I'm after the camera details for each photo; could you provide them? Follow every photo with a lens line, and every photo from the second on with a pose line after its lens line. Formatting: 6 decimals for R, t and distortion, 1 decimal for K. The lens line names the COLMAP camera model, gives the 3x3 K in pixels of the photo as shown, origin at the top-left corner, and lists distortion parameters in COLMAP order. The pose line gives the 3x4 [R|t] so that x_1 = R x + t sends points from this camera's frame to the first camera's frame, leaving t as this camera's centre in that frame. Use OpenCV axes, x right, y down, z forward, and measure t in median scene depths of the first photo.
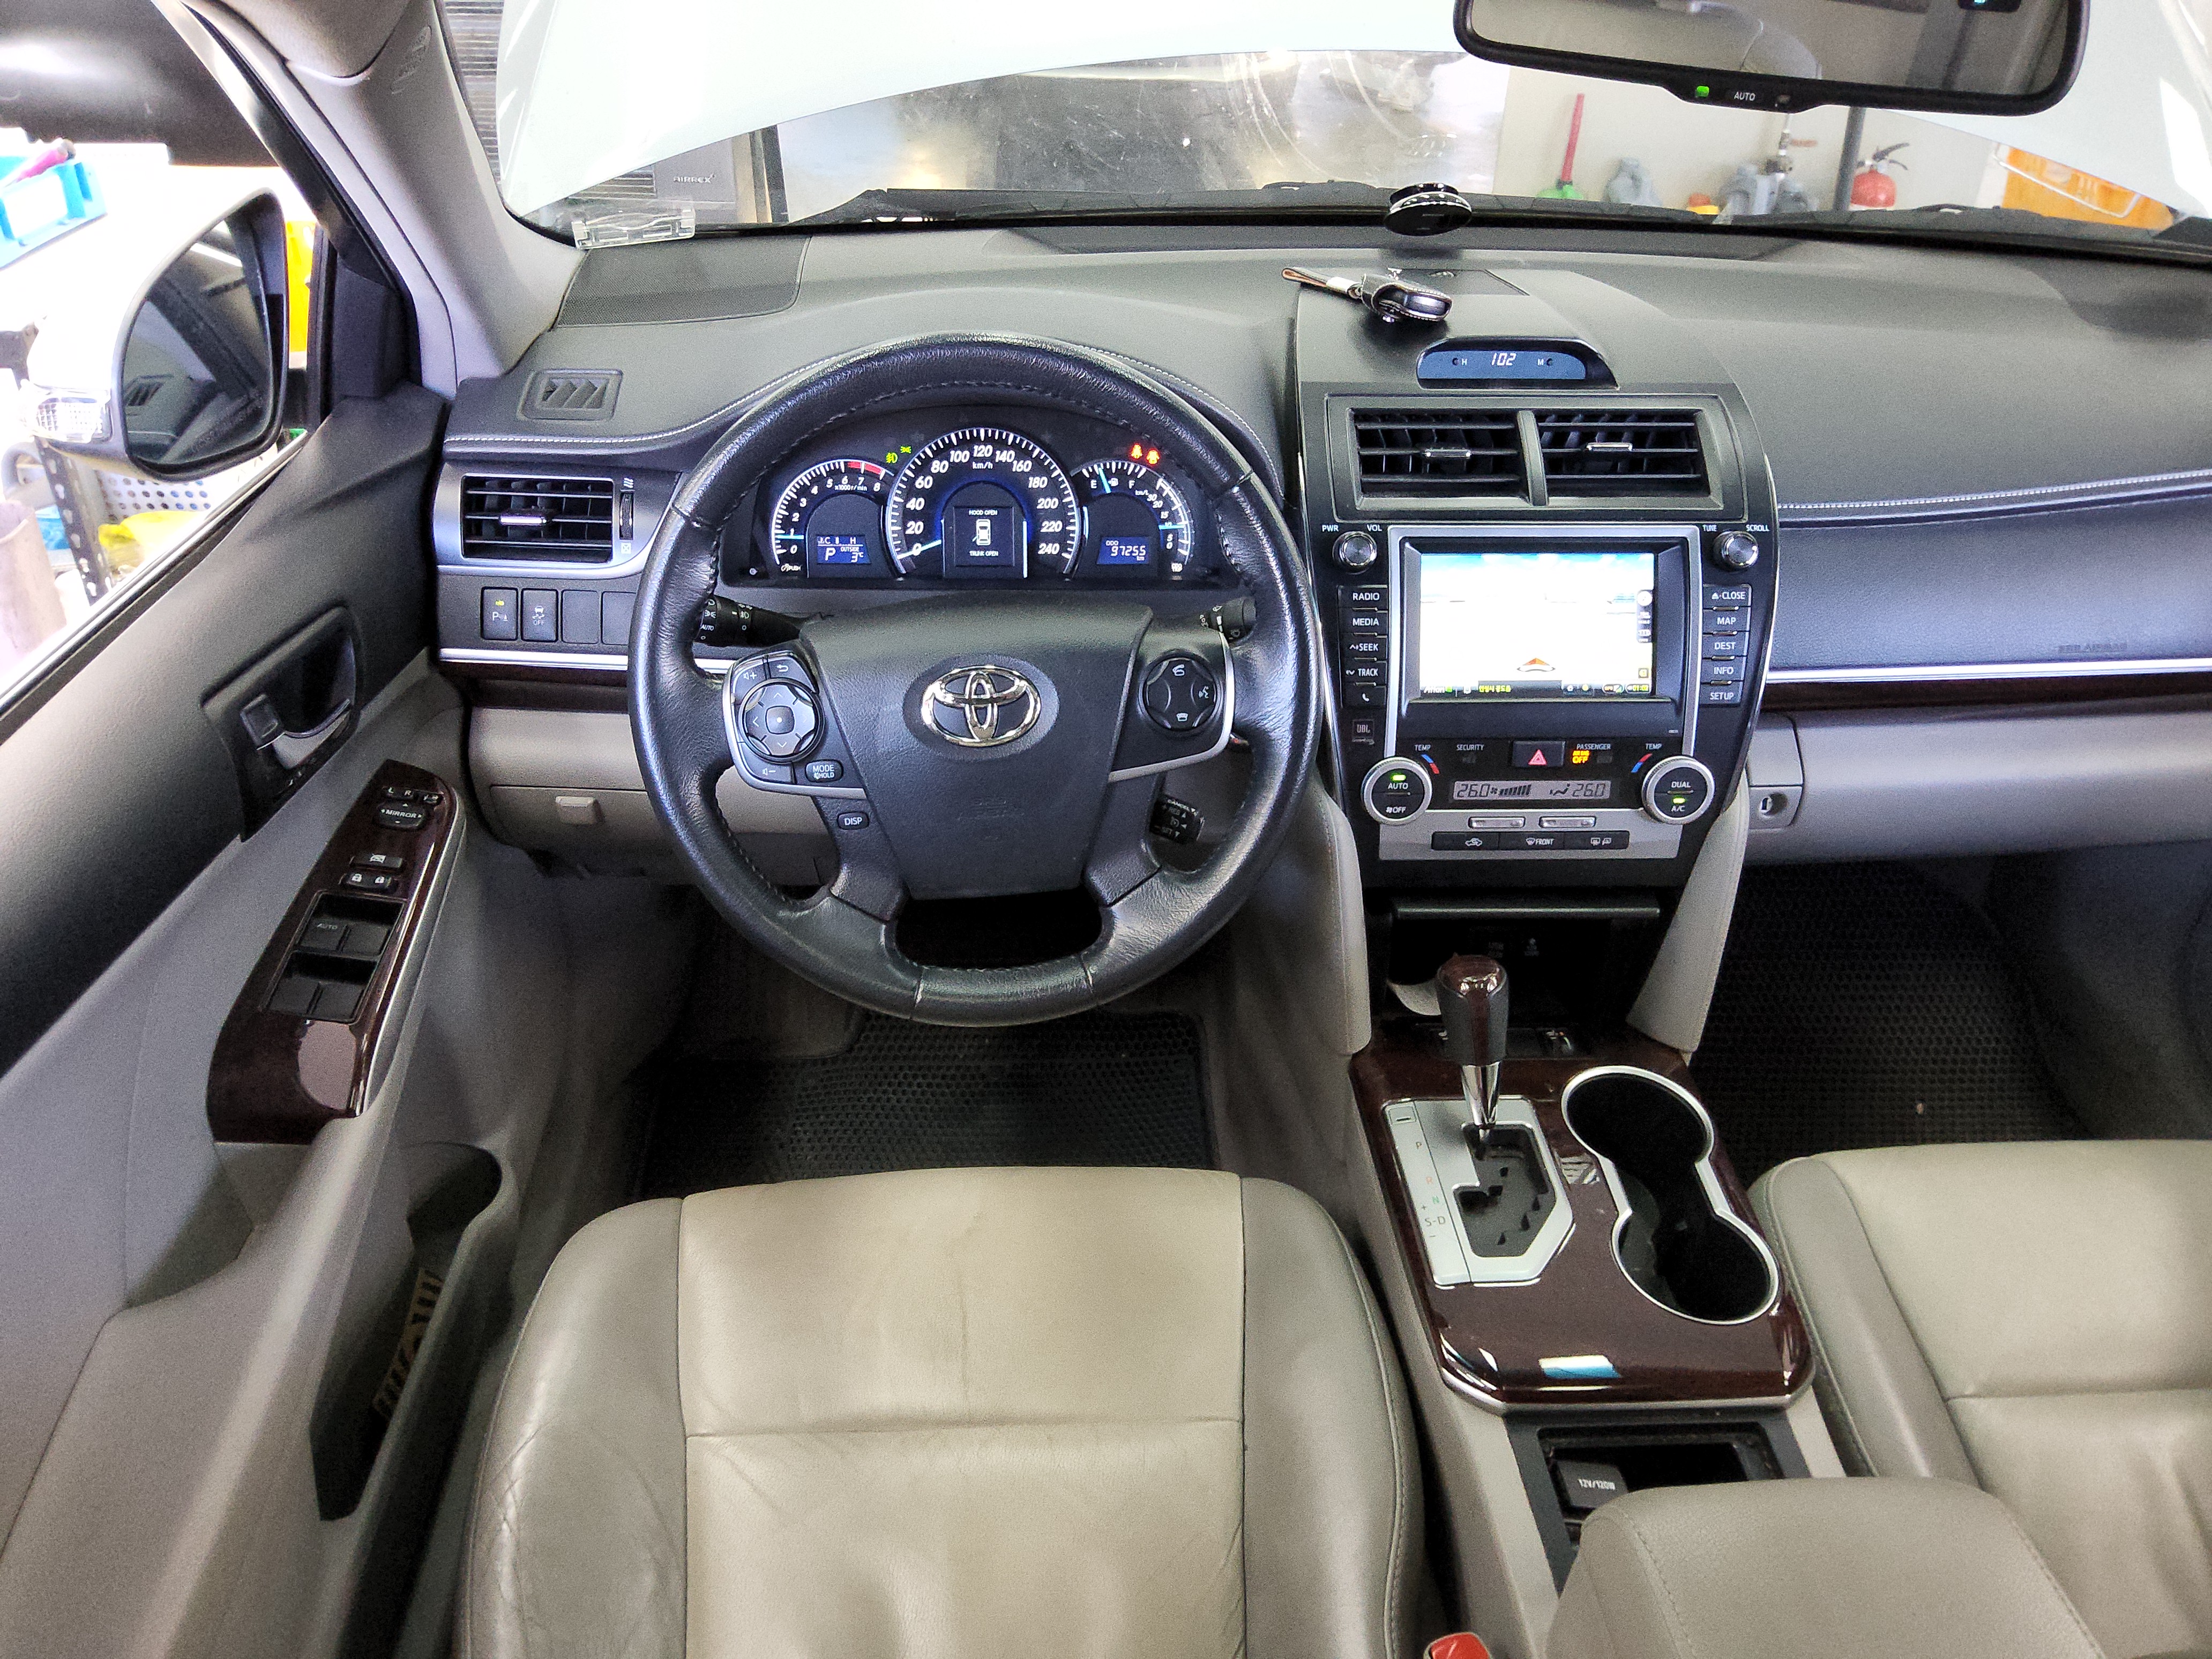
lens RADIAL K [[1681.6, 0, 1106.0], [0, 1681.6, 829.5], [0, 0, 1]] dist [0.064365, -0.003707]
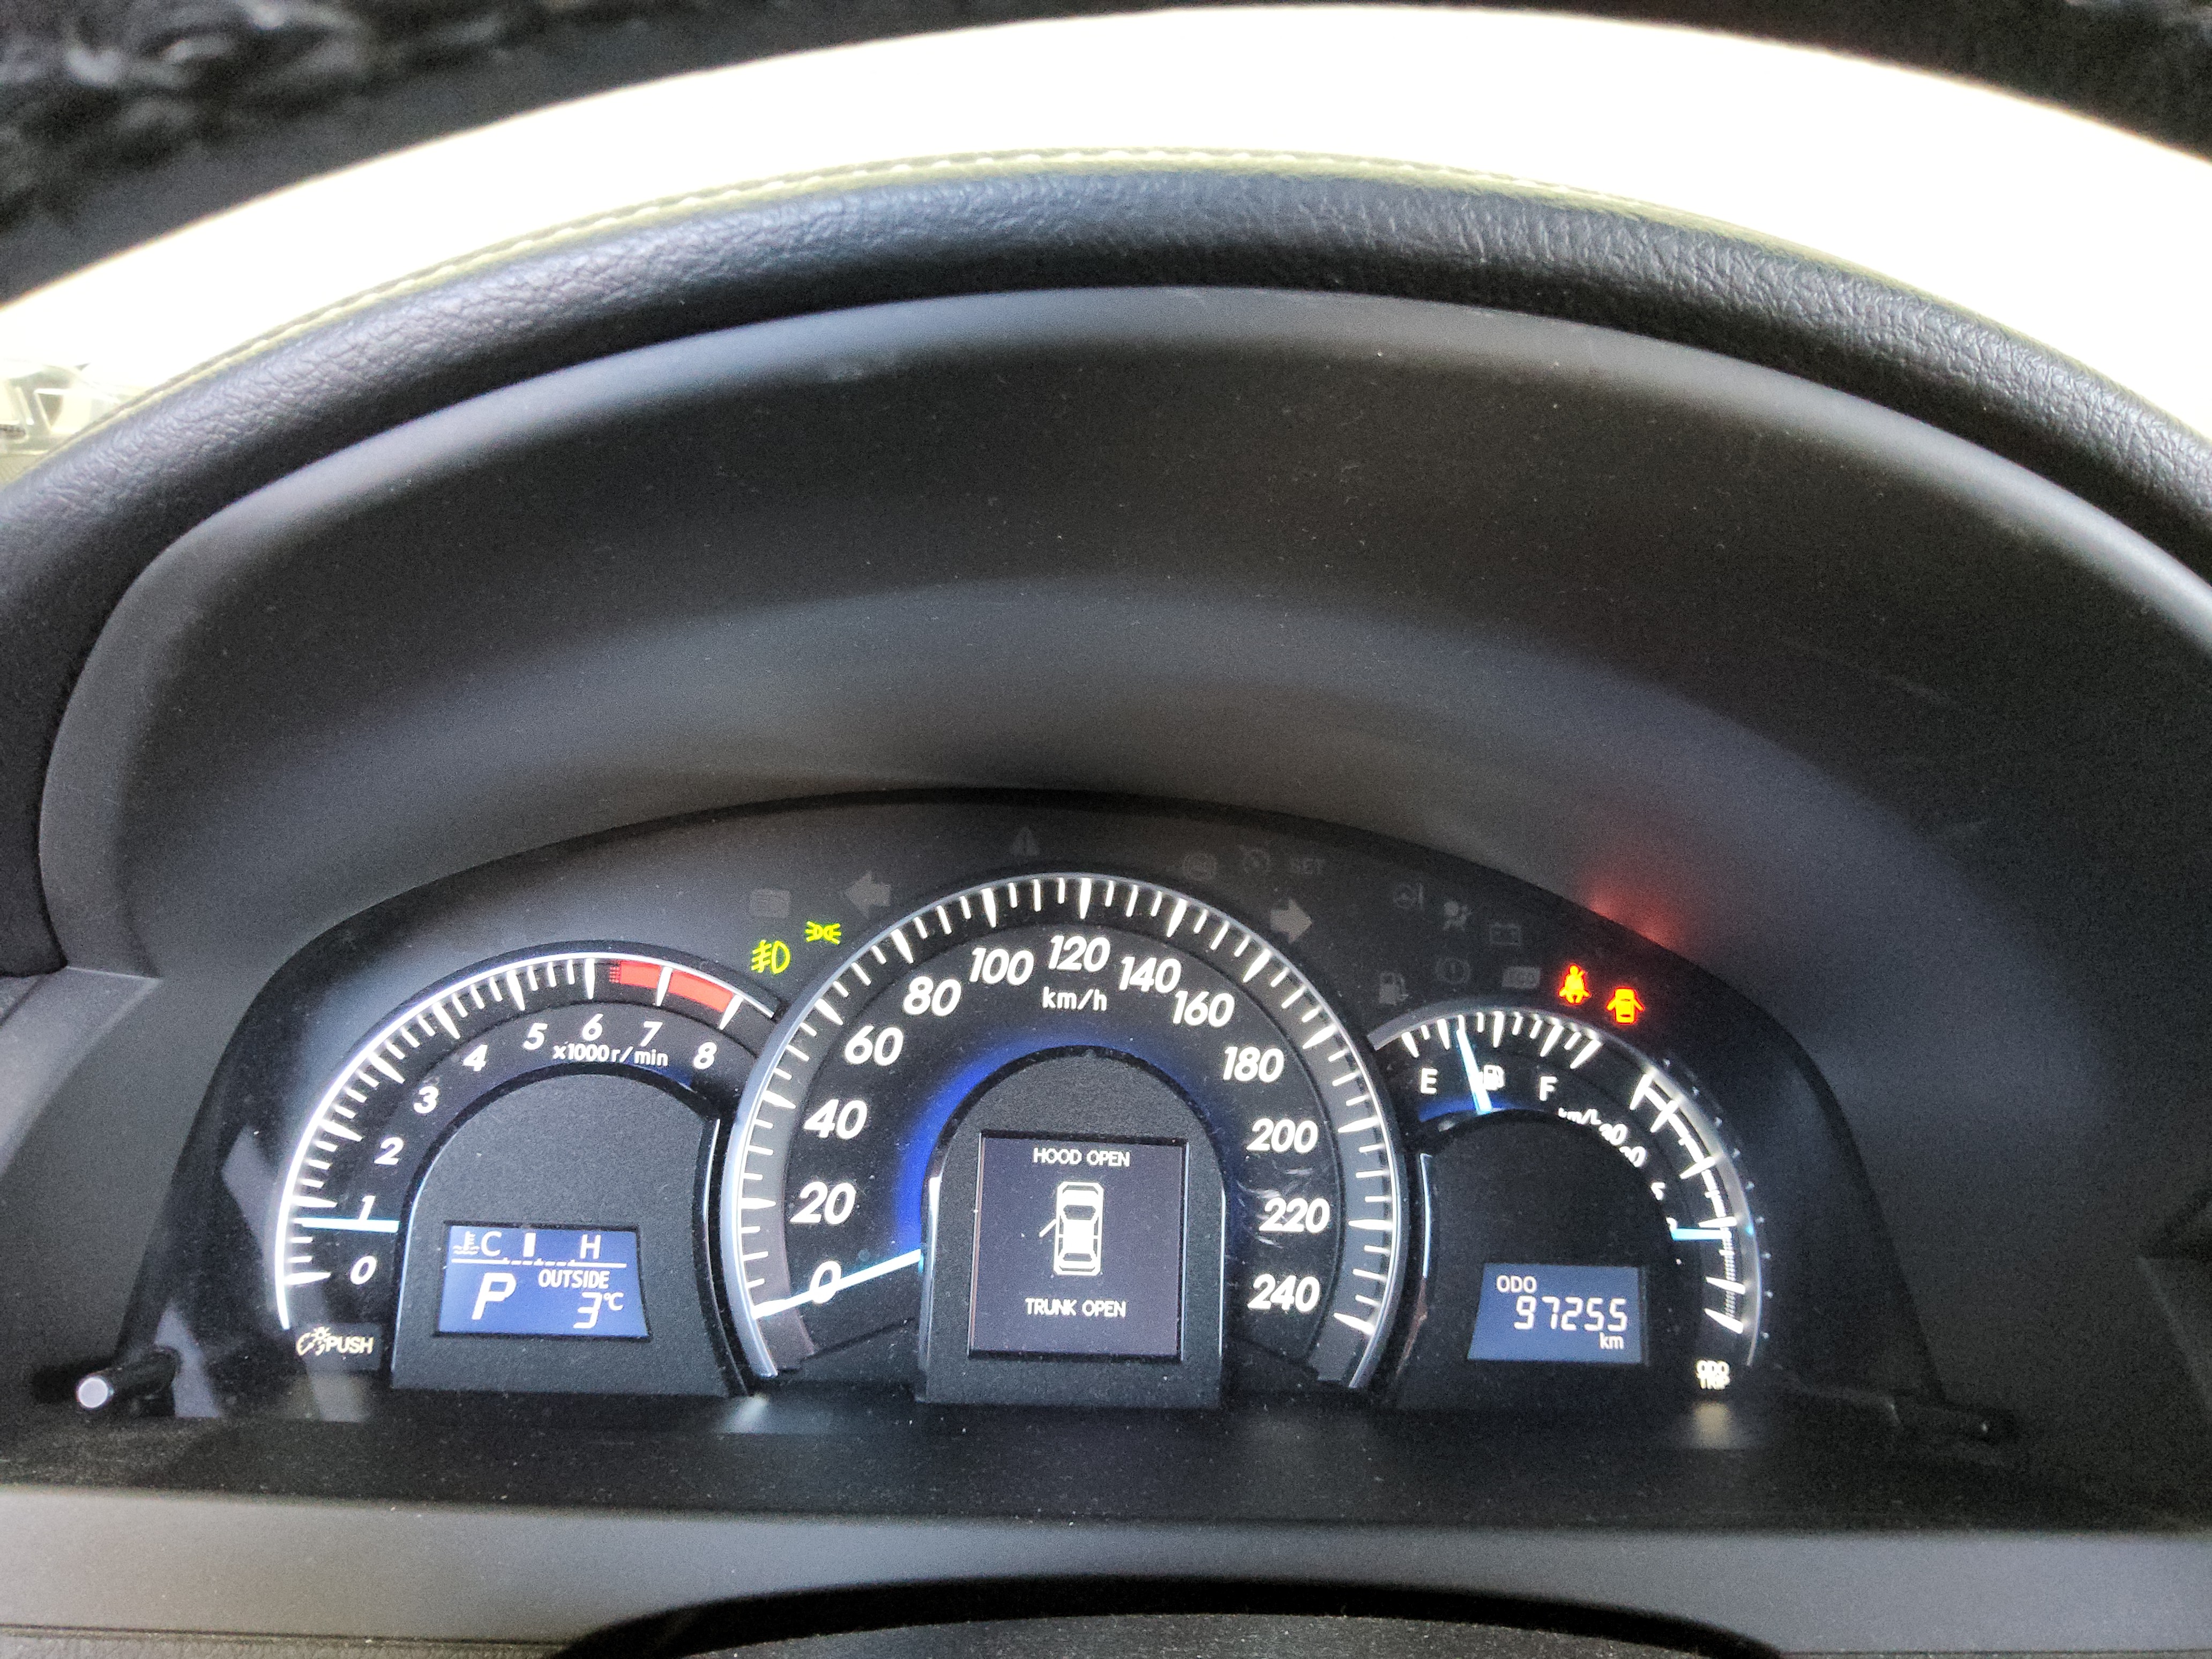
lens RADIAL K [[1681.6, 0, 1106.0], [0, 1681.6, 829.5], [0, 0, 1]] dist [0.064365, -0.003707]
pose [[0.991167, 0.064284, 0.116002, -0.104234], [-0.016292, 0.927068, -0.374539, -0.132412], [-0.131619, 0.369341, 0.919926, 0.714519]]
